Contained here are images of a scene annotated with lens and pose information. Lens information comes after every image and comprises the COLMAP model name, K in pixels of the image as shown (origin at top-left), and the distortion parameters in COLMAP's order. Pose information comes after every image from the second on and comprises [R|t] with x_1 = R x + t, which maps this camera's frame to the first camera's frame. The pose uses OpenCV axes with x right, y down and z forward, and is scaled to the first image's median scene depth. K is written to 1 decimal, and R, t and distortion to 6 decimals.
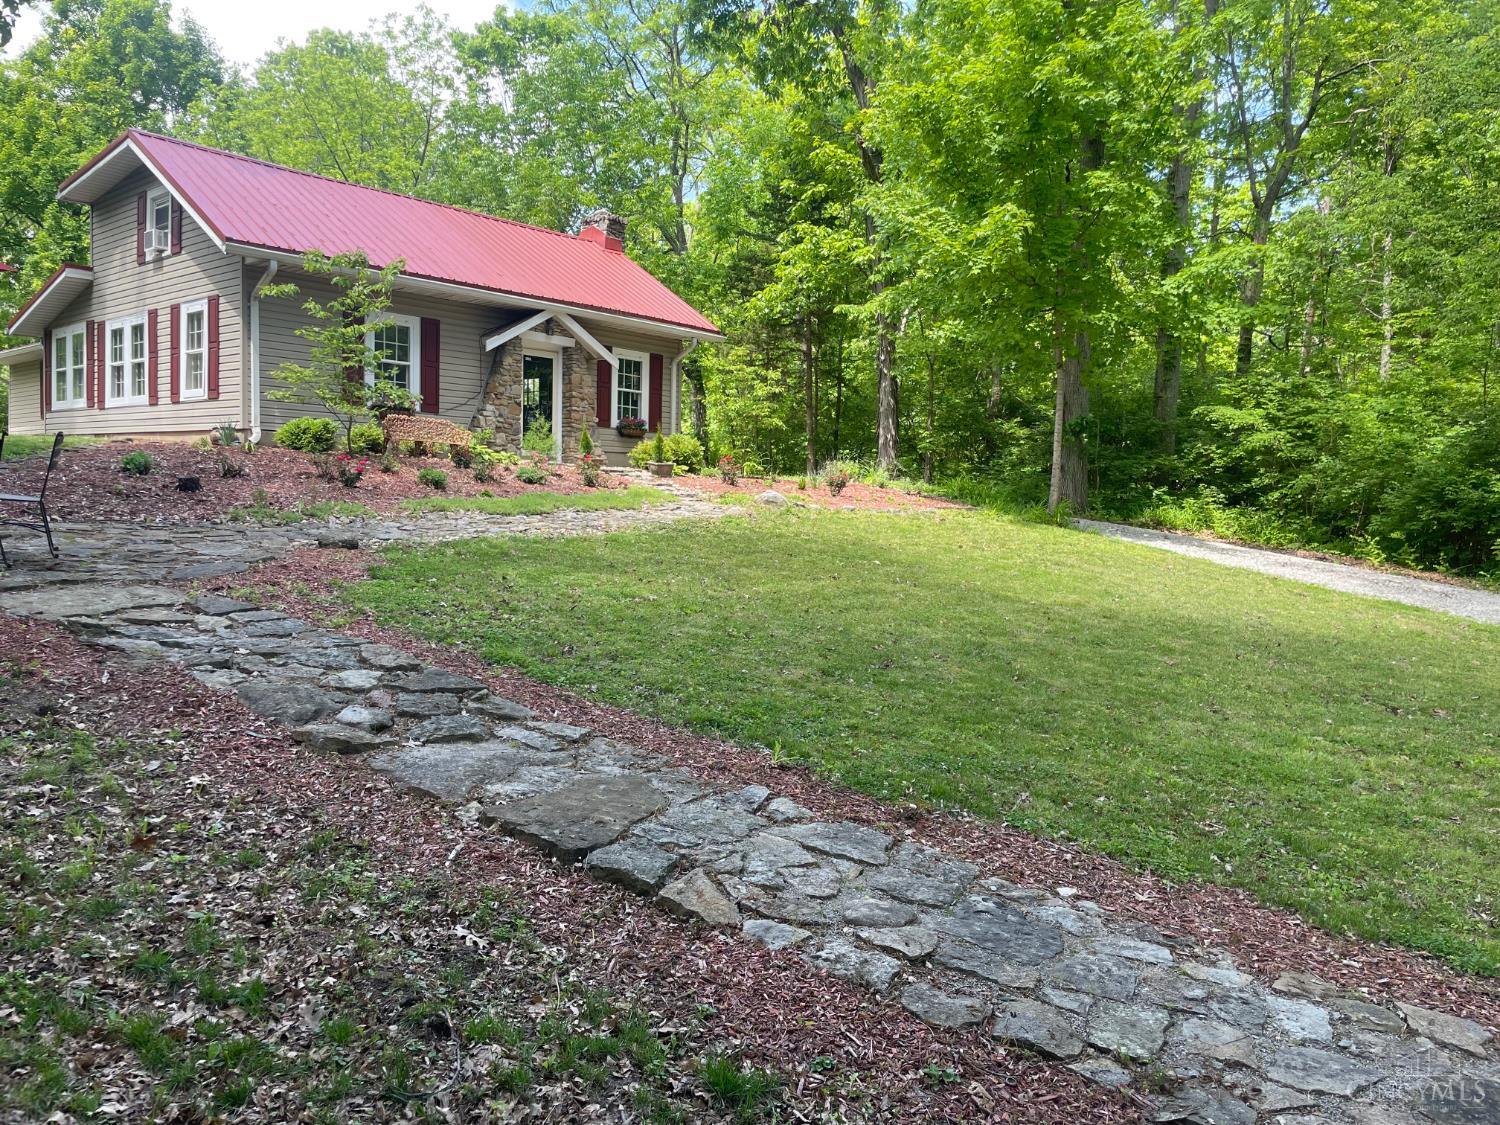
lens RADIAL K [[1135.4, 0, 745.0], [0, 1135.4, 556.8], [0, 0, 1]] dist [0.064226, -0.005925]
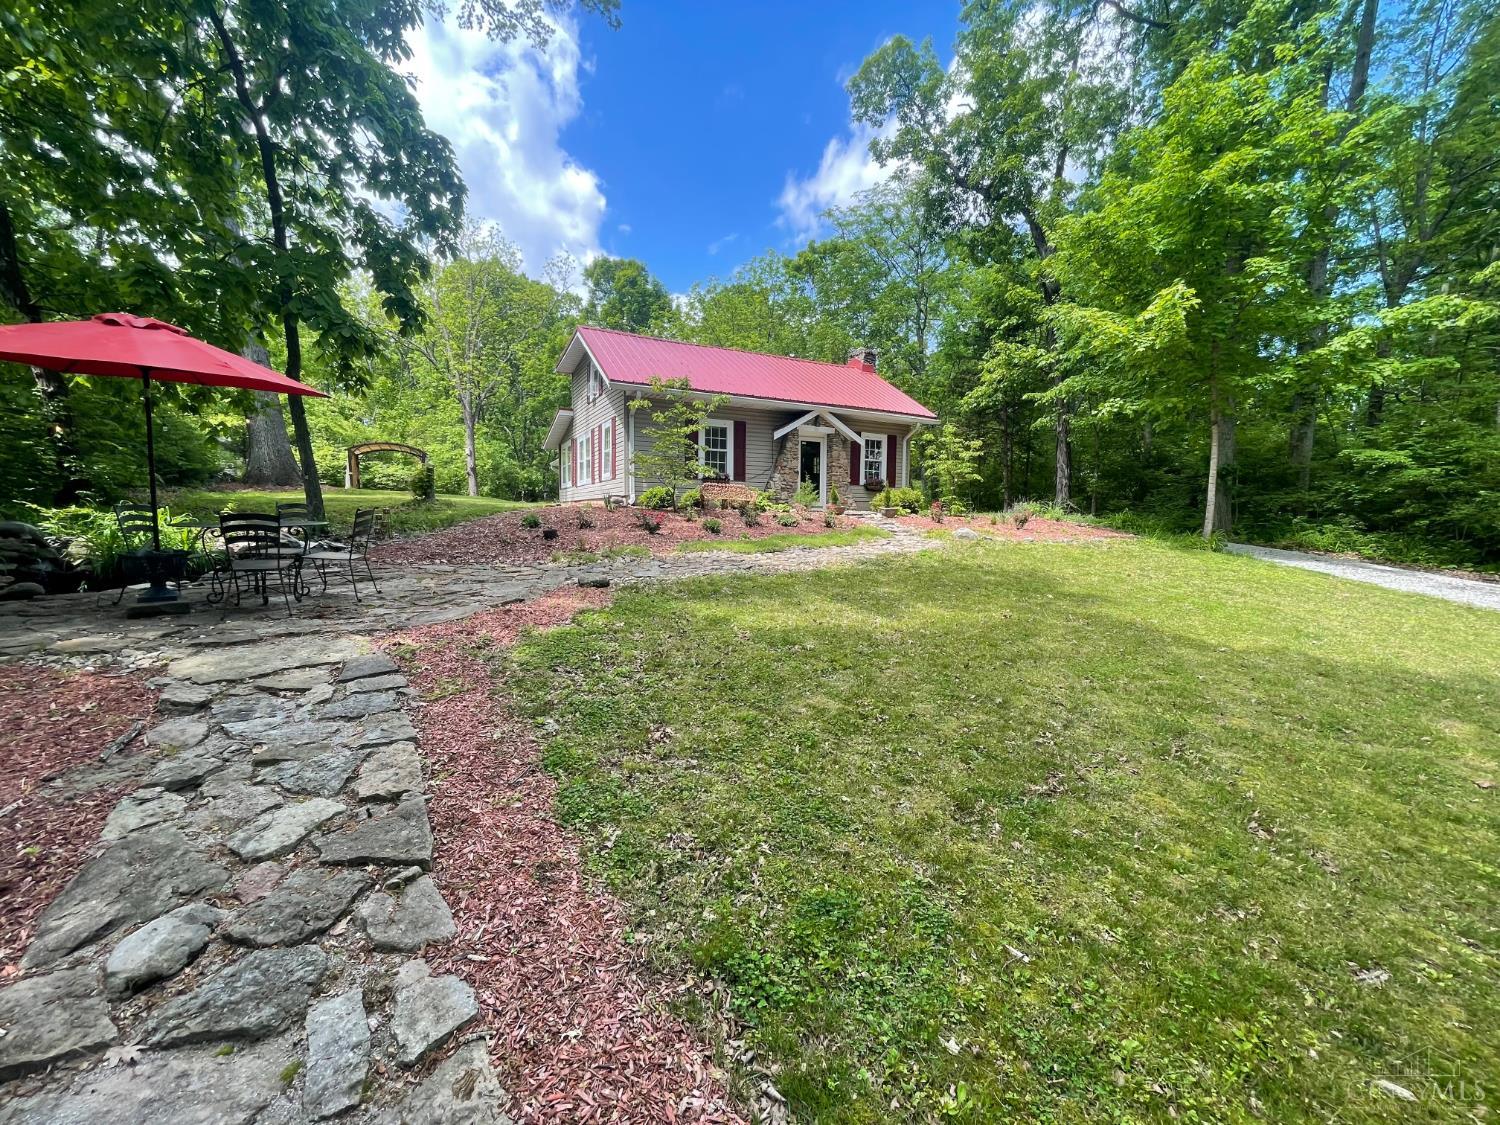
lens RADIAL K [[603.1, 0, 750.0], [0, 603.1, 562.5], [0, 0, 1]] dist [-0.002235, -0.000518]
pose [[0.937743, 0.006954, -0.347262, 0.025277], [-0.002315, 0.999902, 0.013771, -0.020721], [0.347323, -0.012109, 0.937667, 0.189125]]
